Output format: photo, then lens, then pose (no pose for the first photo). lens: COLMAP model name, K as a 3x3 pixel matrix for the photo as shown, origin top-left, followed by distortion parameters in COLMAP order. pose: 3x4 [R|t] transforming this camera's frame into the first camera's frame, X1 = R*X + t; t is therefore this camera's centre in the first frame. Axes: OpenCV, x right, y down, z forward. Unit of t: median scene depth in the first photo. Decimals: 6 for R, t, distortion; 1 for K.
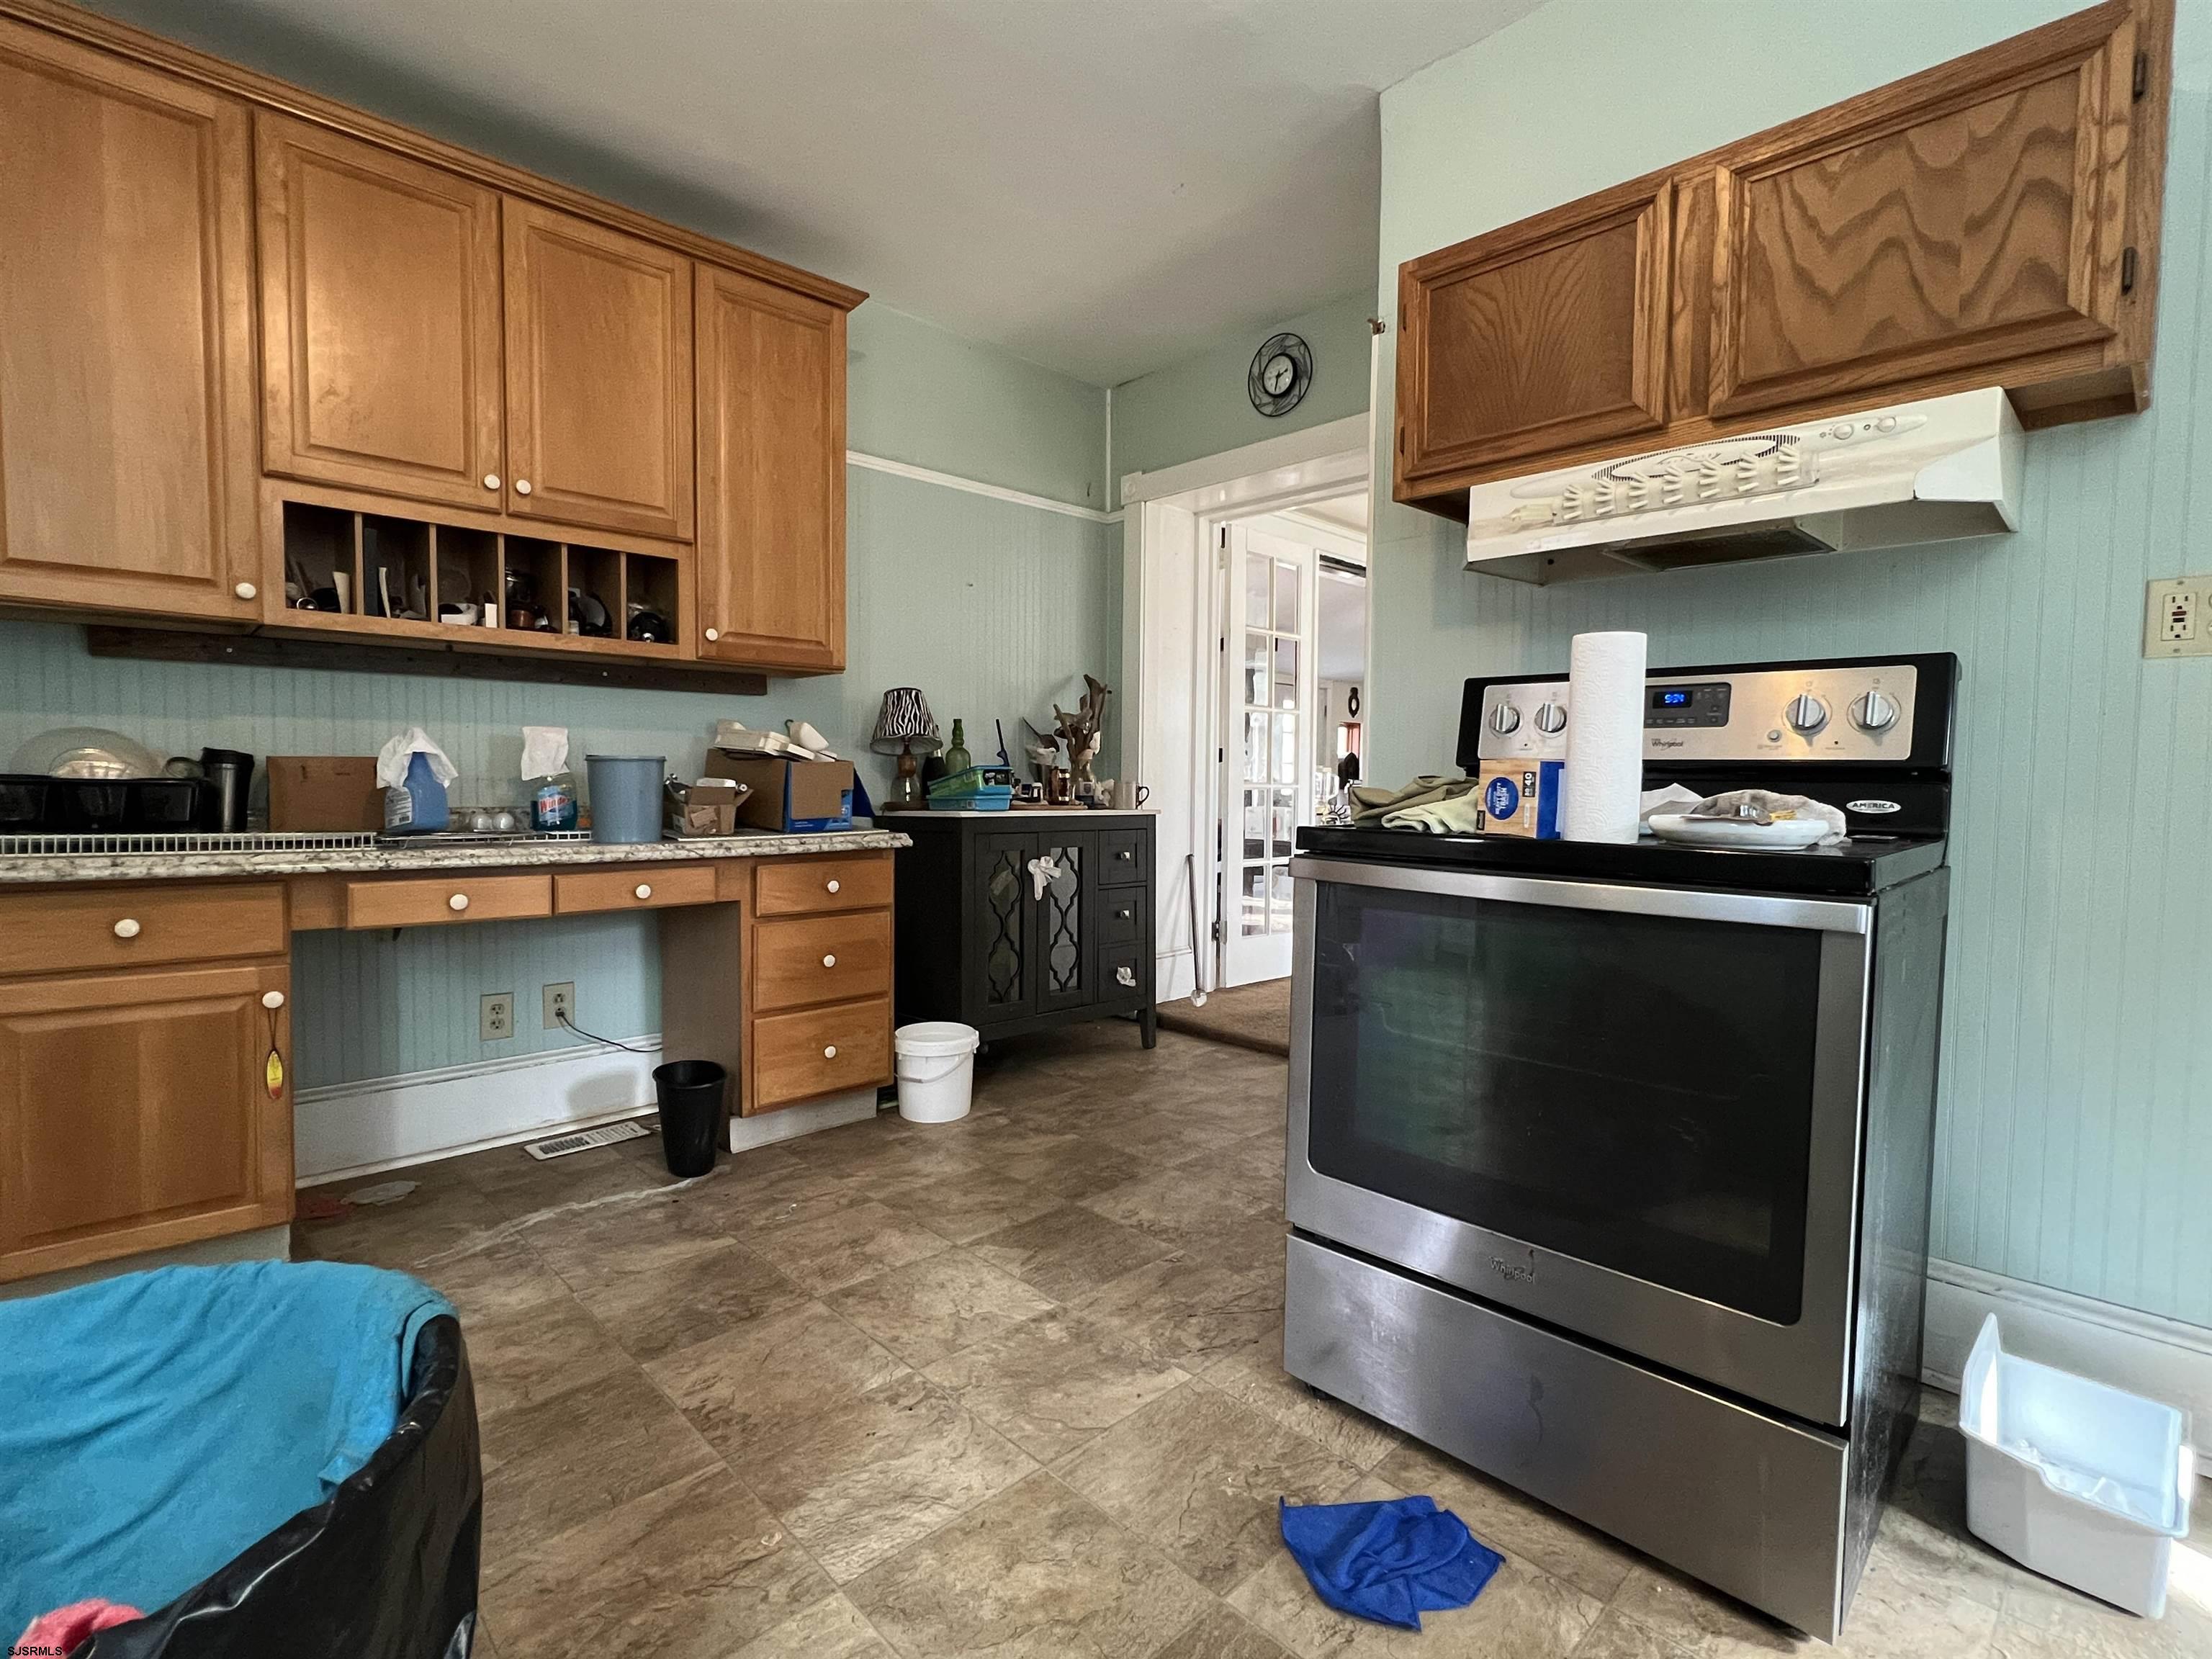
lens RADIAL K [[1047.7, 0, 1098.7], [0, 1047.7, 829.4], [0, 0, 1]] dist [0.001563, 0.000881]
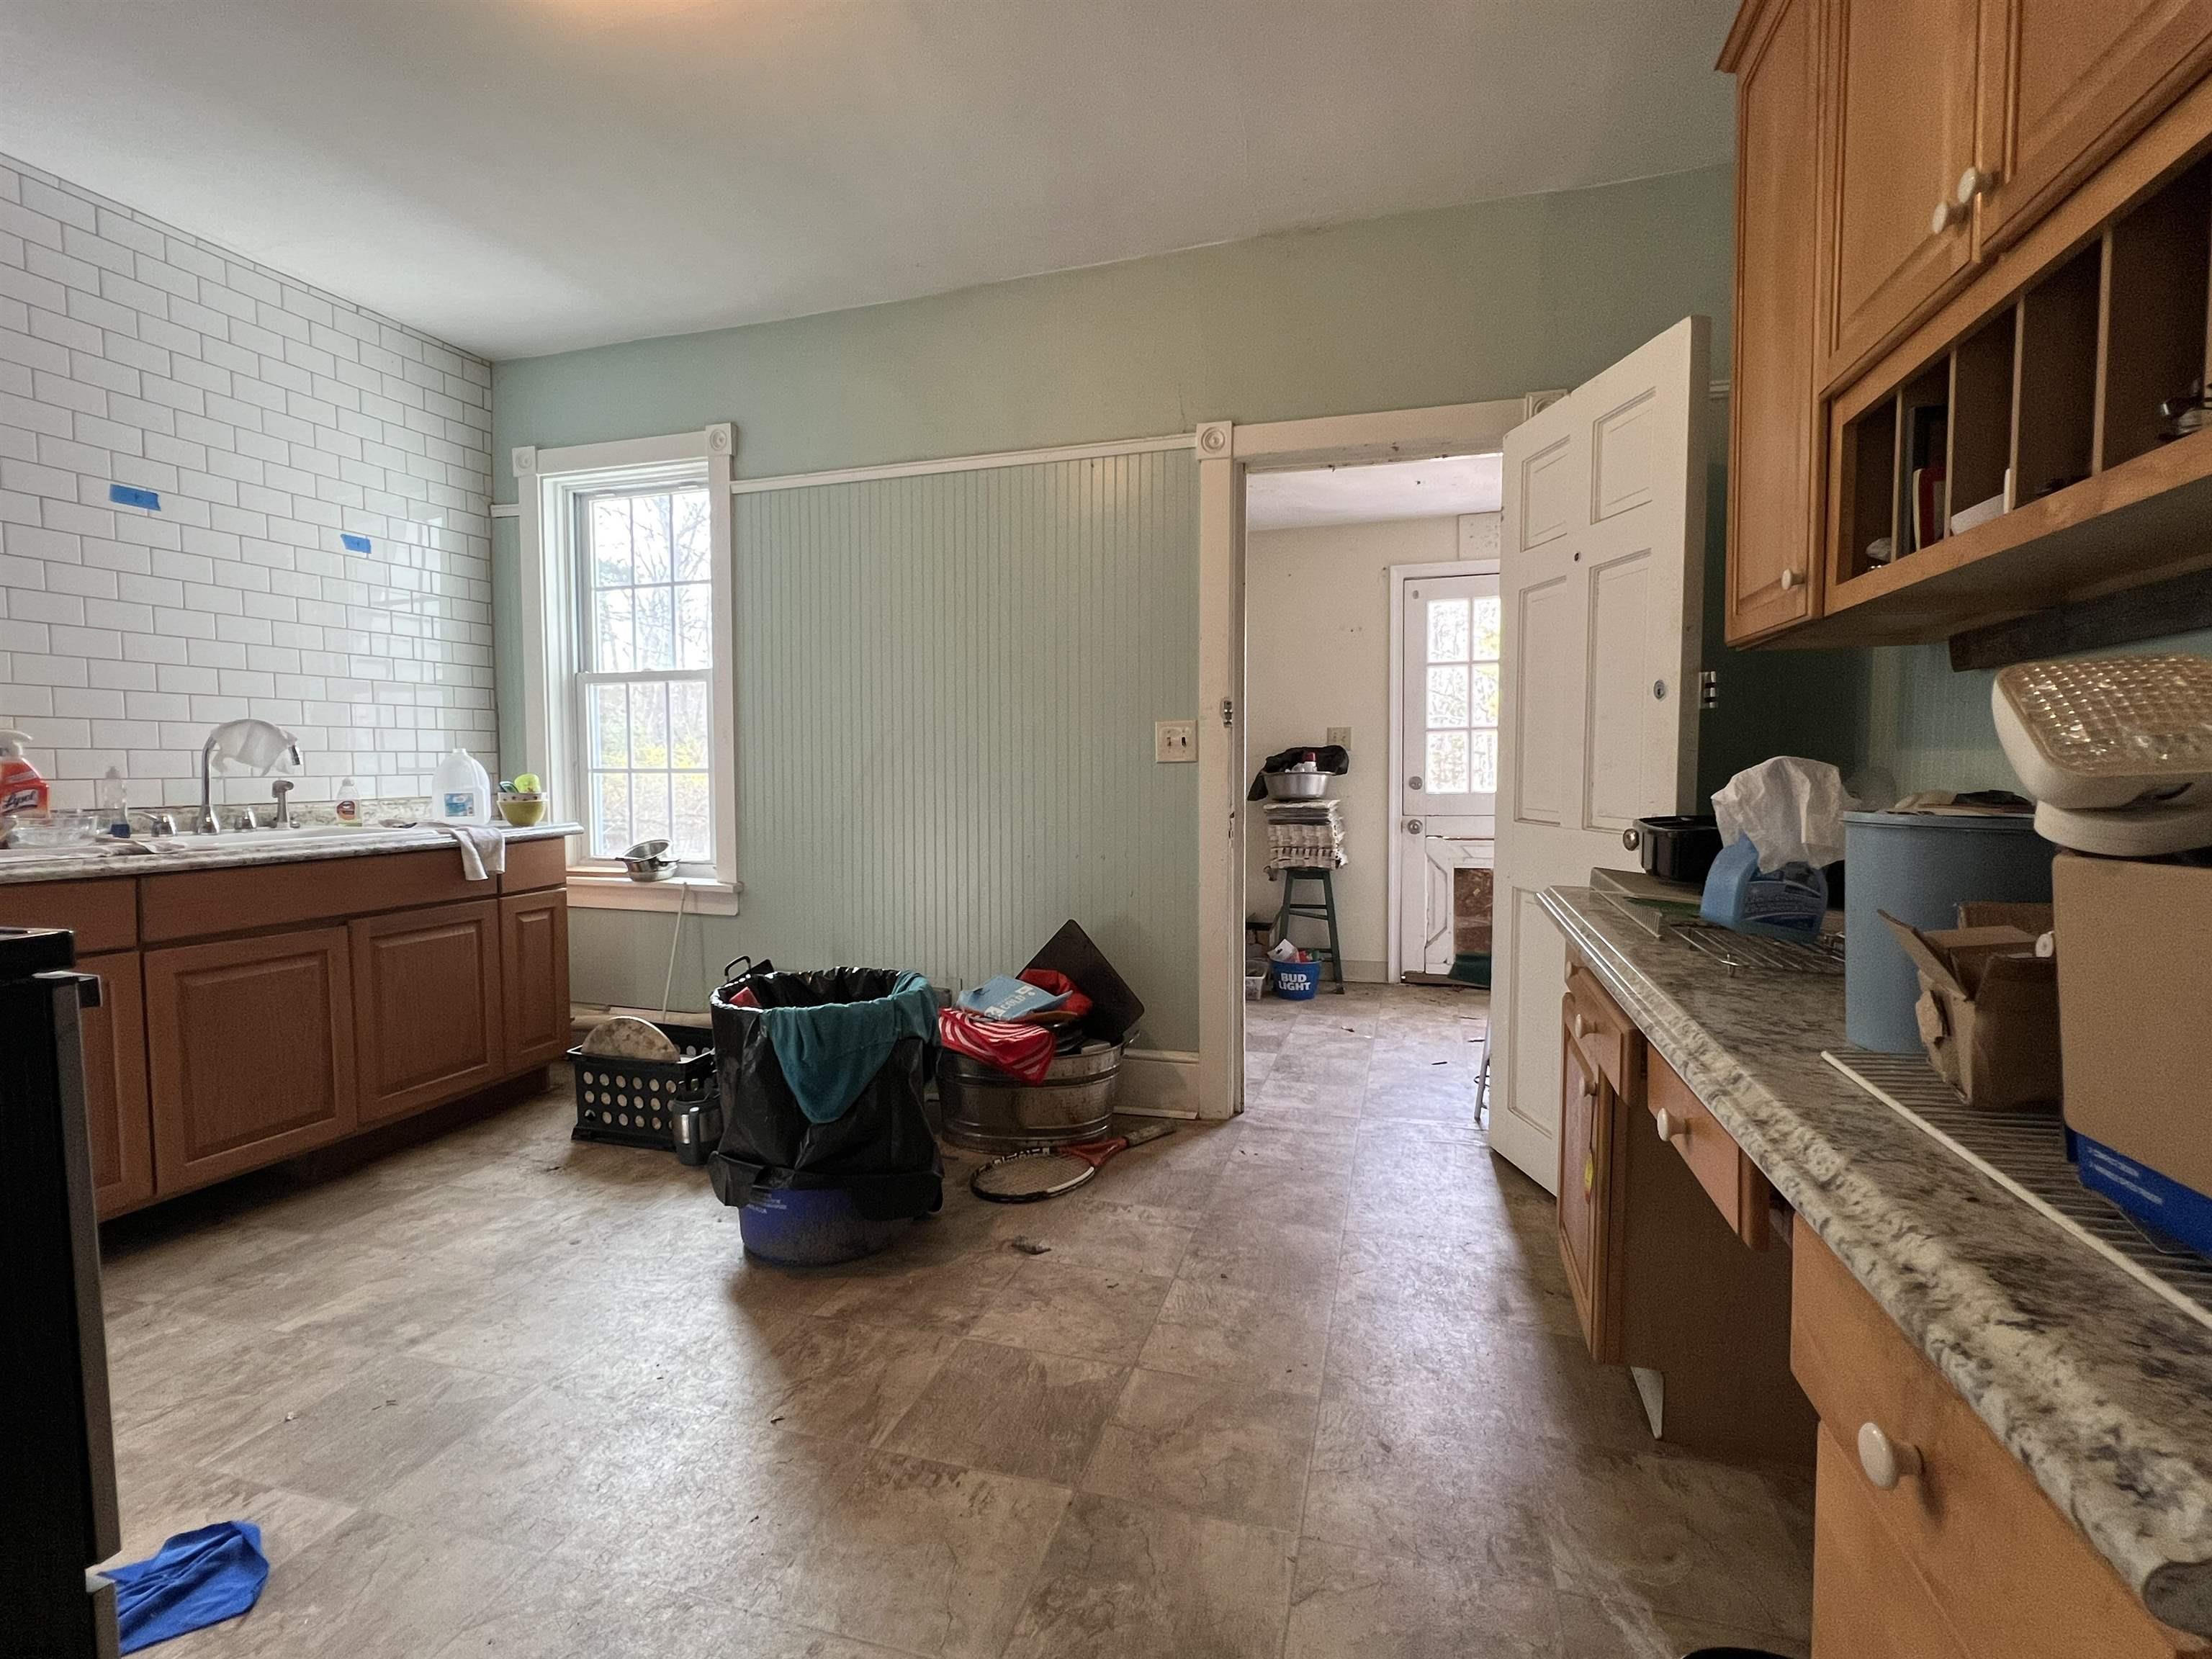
lens RADIAL K [[1047.7, 0, 1098.7], [0, 1047.7, 829.4], [0, 0, 1]] dist [0.001563, 0.000881]
pose [[-0.870209, 0.019114, -0.492312, -0.029644], [-0.032806, 0.994781, 0.096612, -0.133988], [0.491589, 0.100223, -0.865041, 1.737361]]
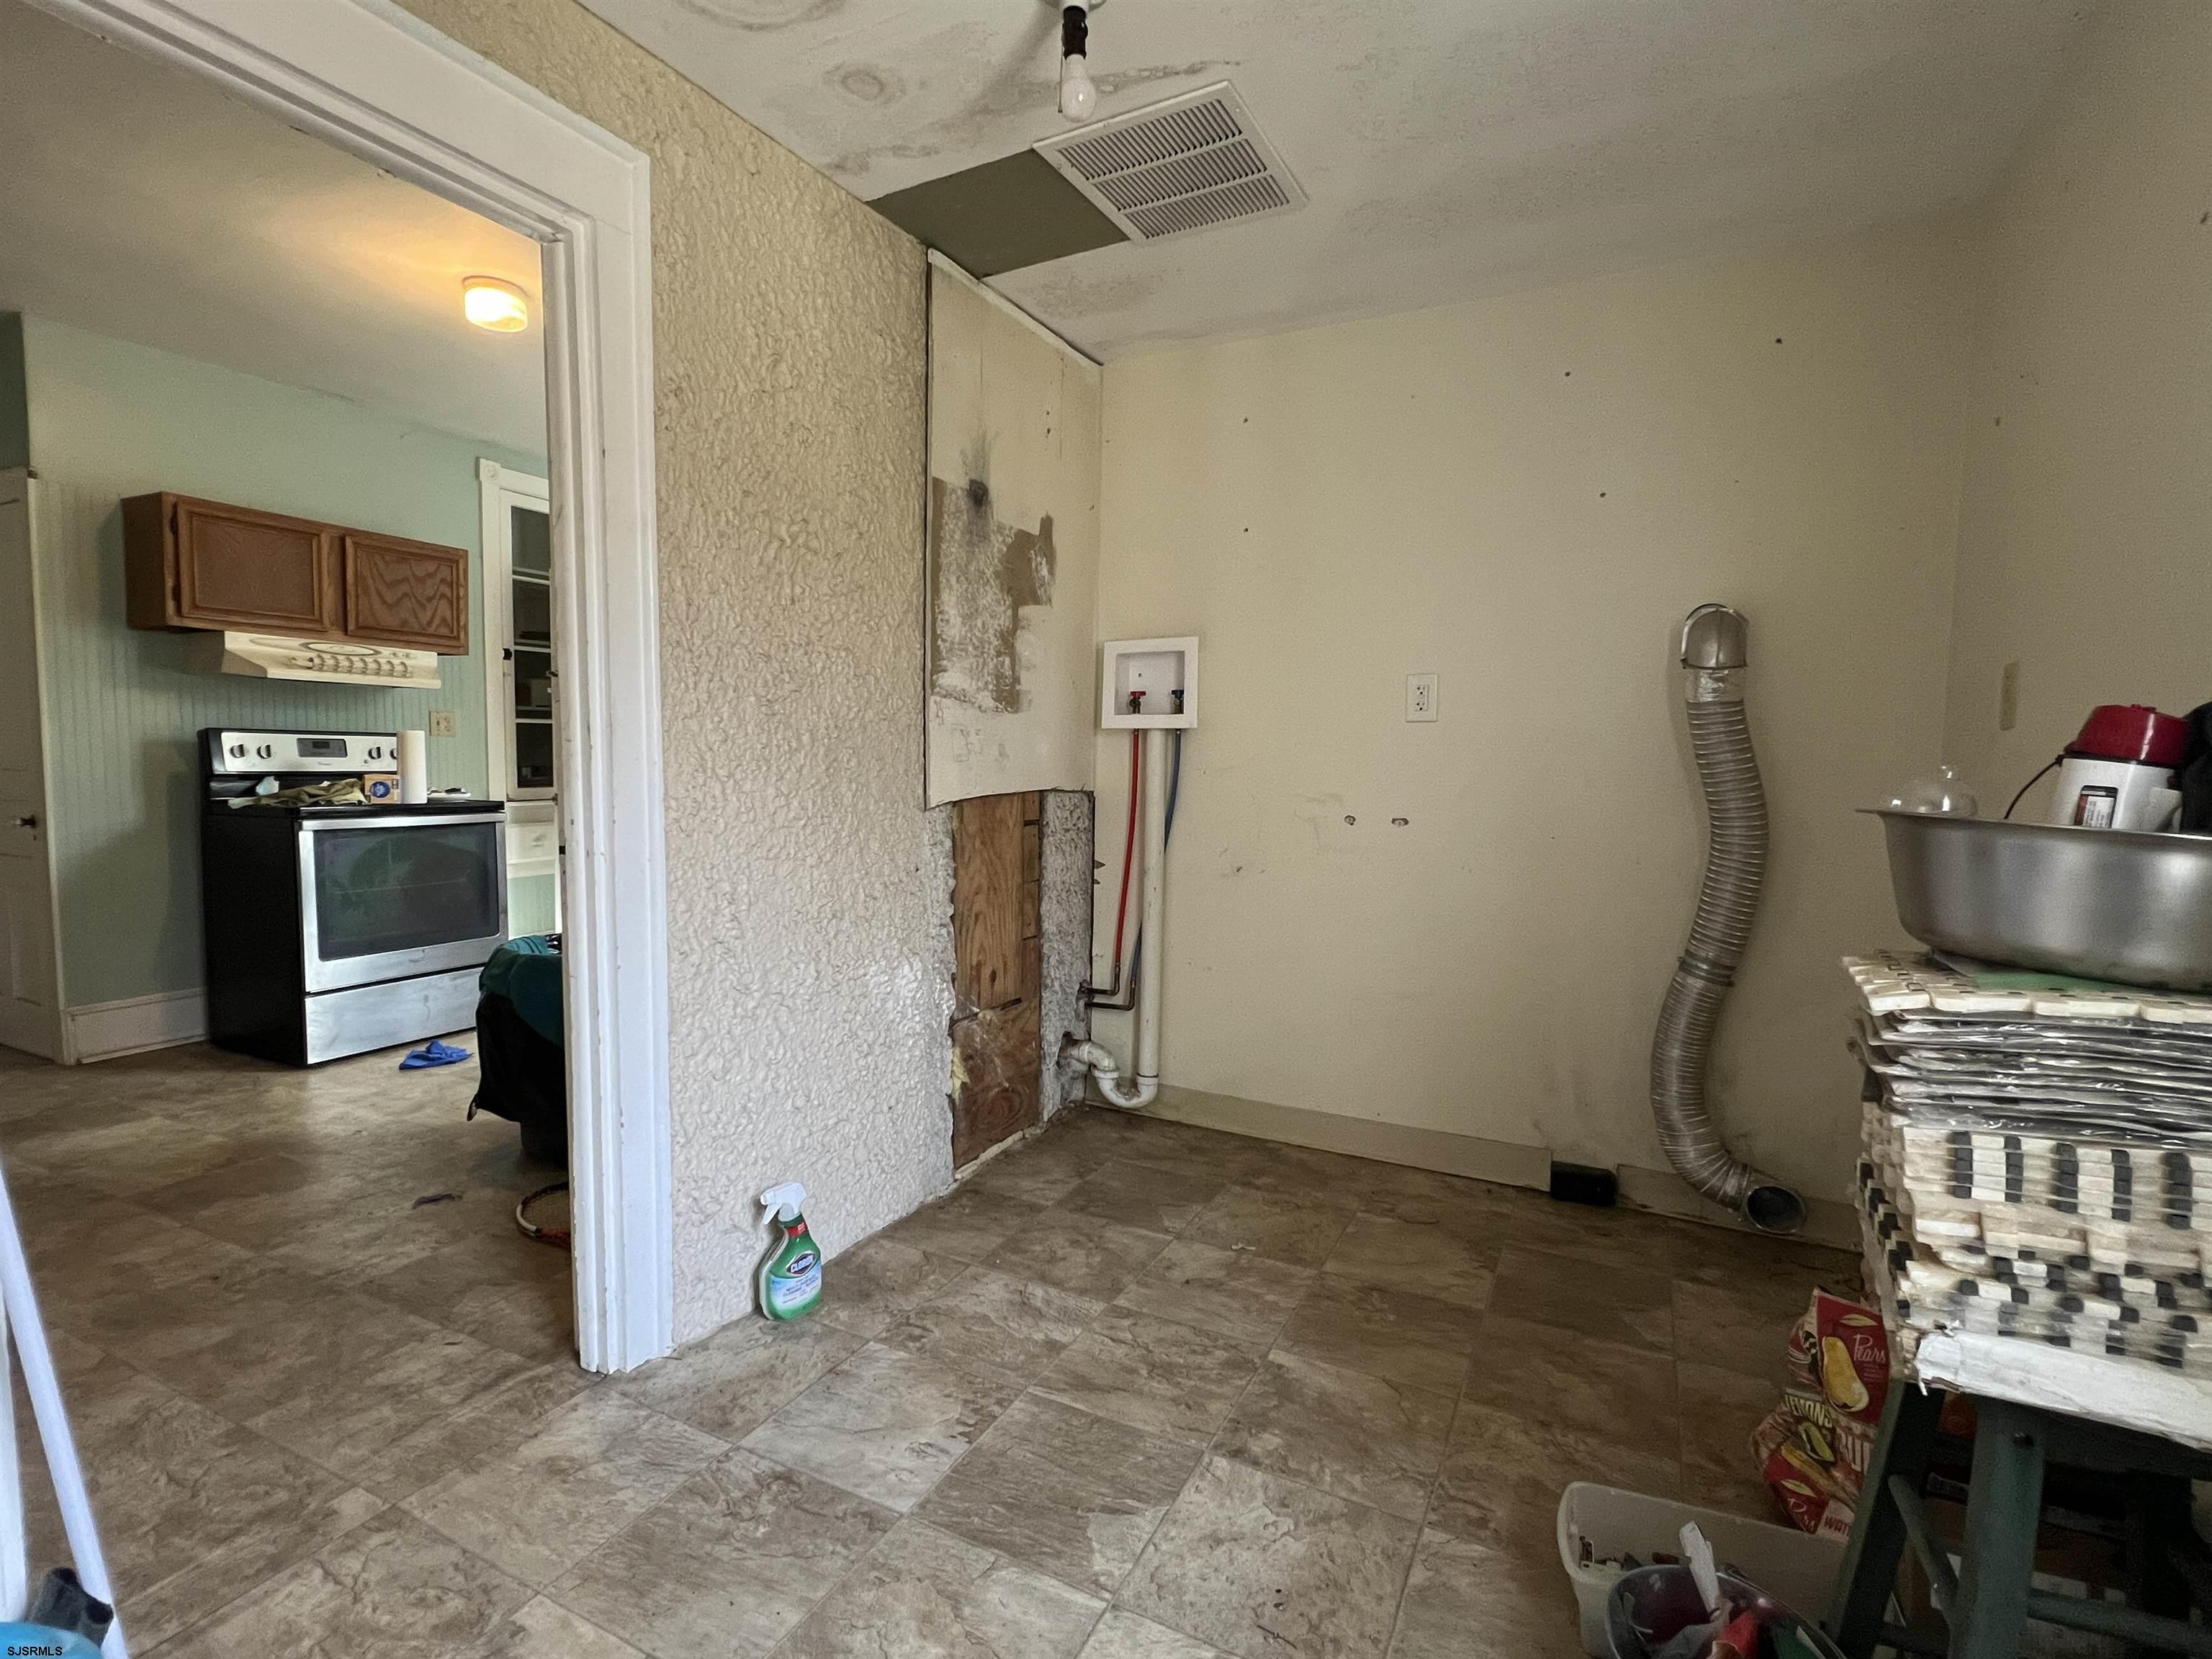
lens RADIAL K [[1047.7, 0, 1098.7], [0, 1047.7, 829.4], [0, 0, 1]] dist [0.001563, 0.000881]
pose [[-0.327400, -0.077533, 0.941699, -2.265482], [0.037933, 0.994746, 0.095088, -0.095221], [-0.944124, 0.066853, -0.322739, 0.141070]]
